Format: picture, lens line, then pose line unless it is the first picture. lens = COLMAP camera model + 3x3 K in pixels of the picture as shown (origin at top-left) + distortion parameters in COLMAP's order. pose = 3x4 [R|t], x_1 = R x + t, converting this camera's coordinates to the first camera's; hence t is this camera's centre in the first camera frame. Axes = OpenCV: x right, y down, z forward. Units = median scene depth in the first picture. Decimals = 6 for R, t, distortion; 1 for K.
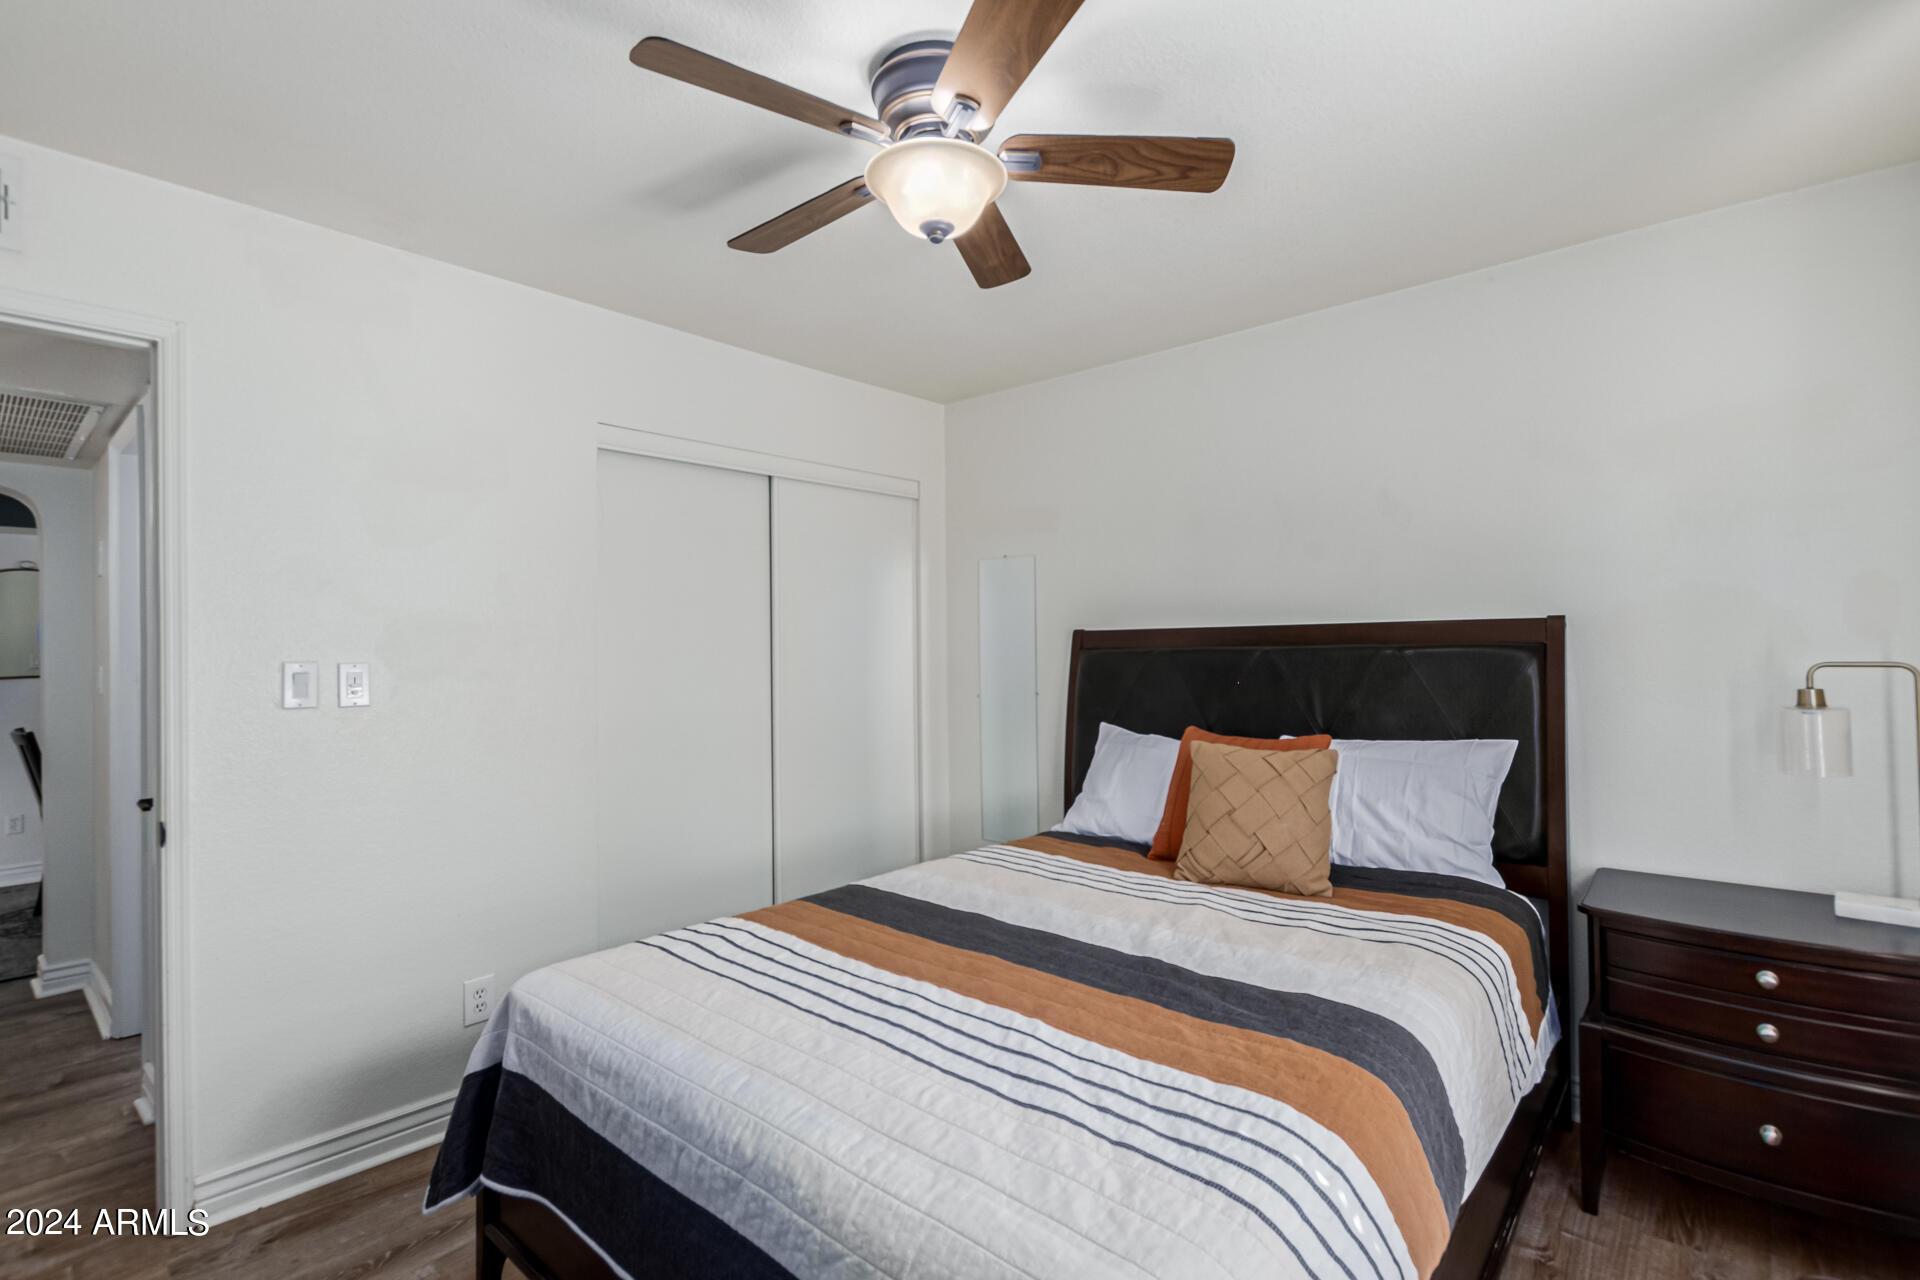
lens RADIAL K [[898.0, 0, 963.6], [0, 898.0, 655.9], [0, 0, 1]] dist [0.001163, 0.000397]
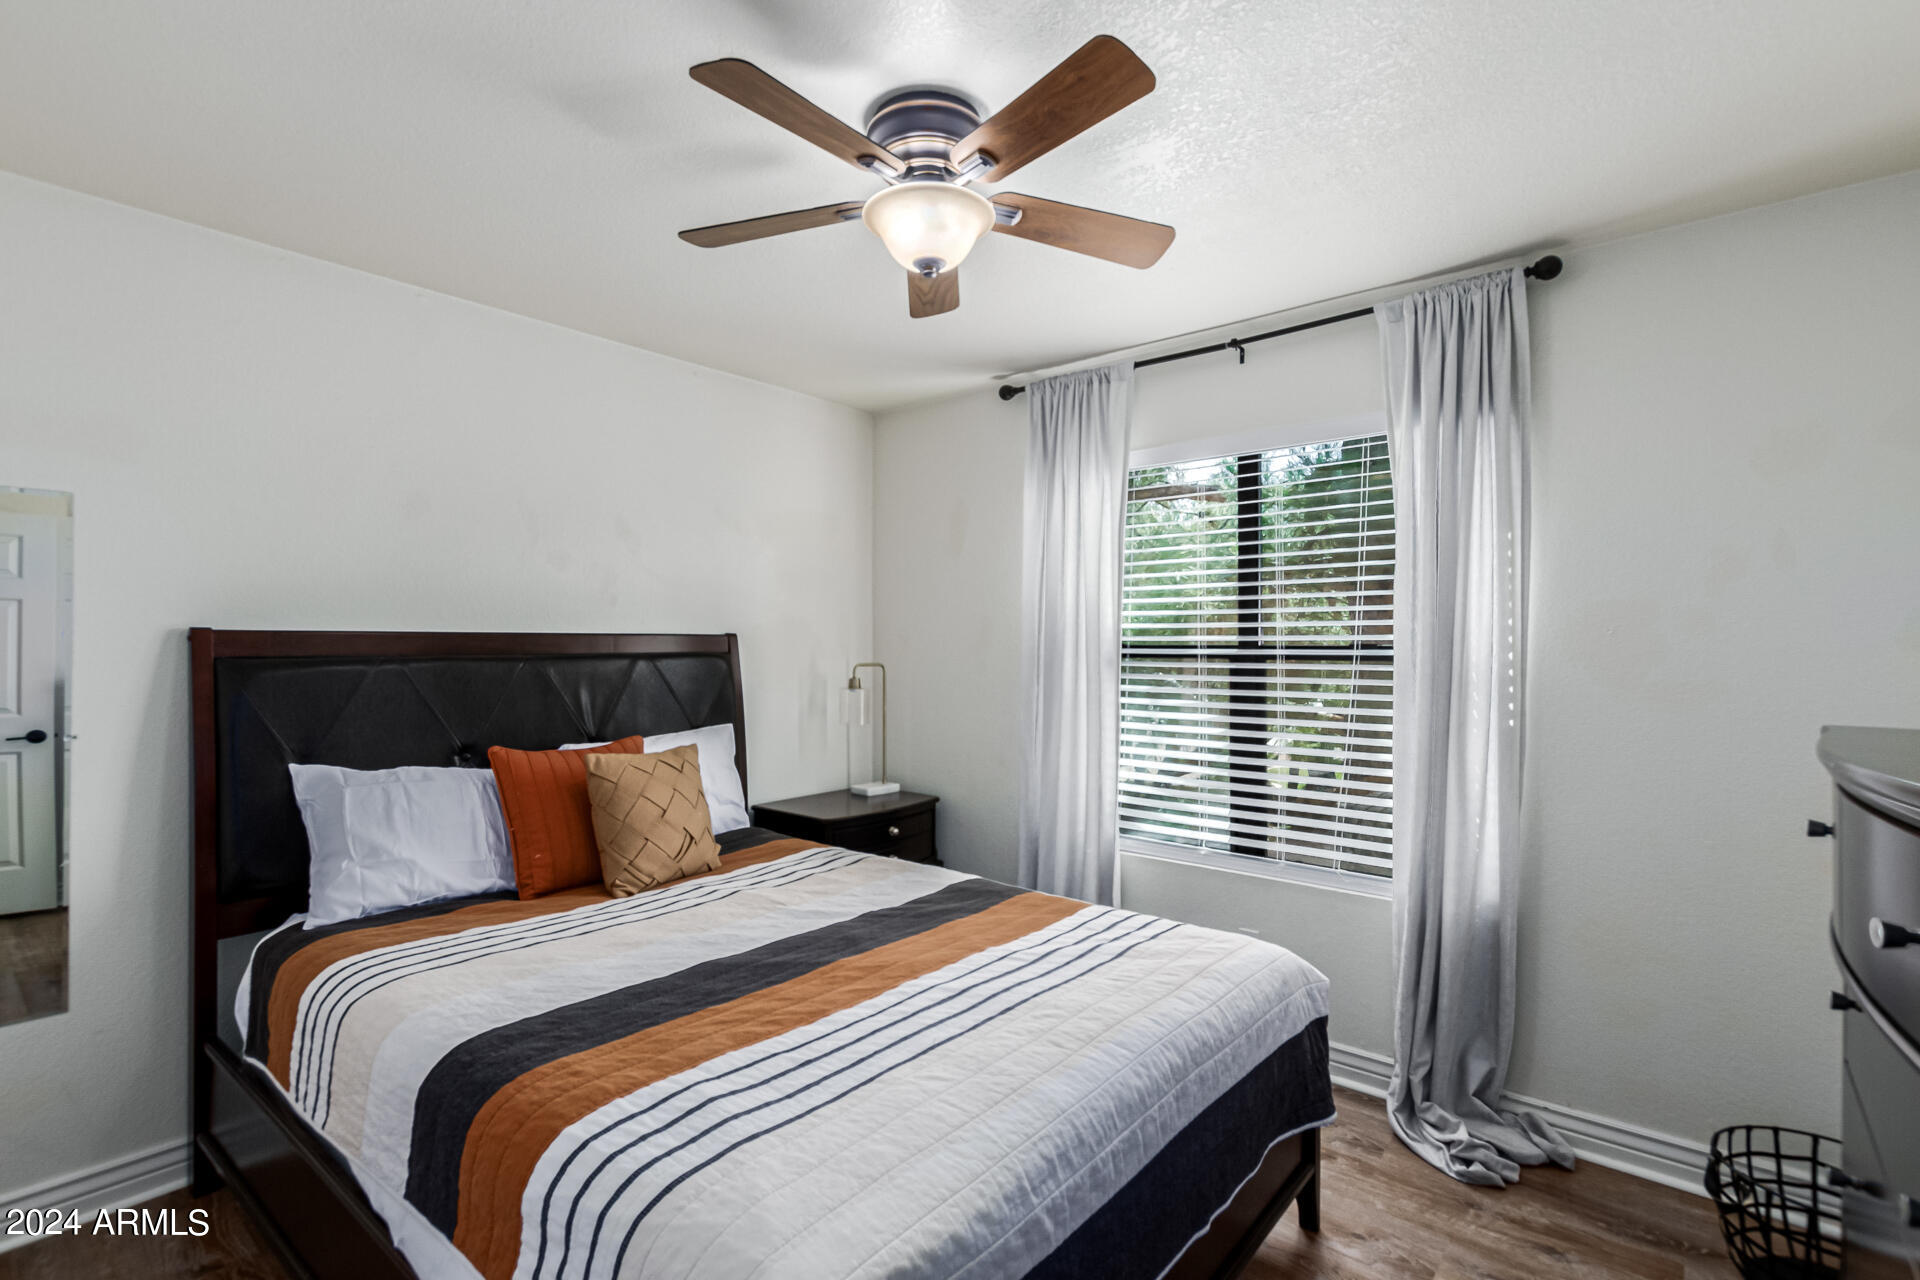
lens RADIAL K [[898.0, 0, 963.6], [0, 898.0, 655.9], [0, 0, 1]] dist [0.001163, 0.000397]
pose [[-0.029909, 0.001332, 0.999552, -1.001281], [0.010198, 0.999947, -0.001027, -0.005929], [-0.999501, 0.010163, -0.029921, 0.903716]]
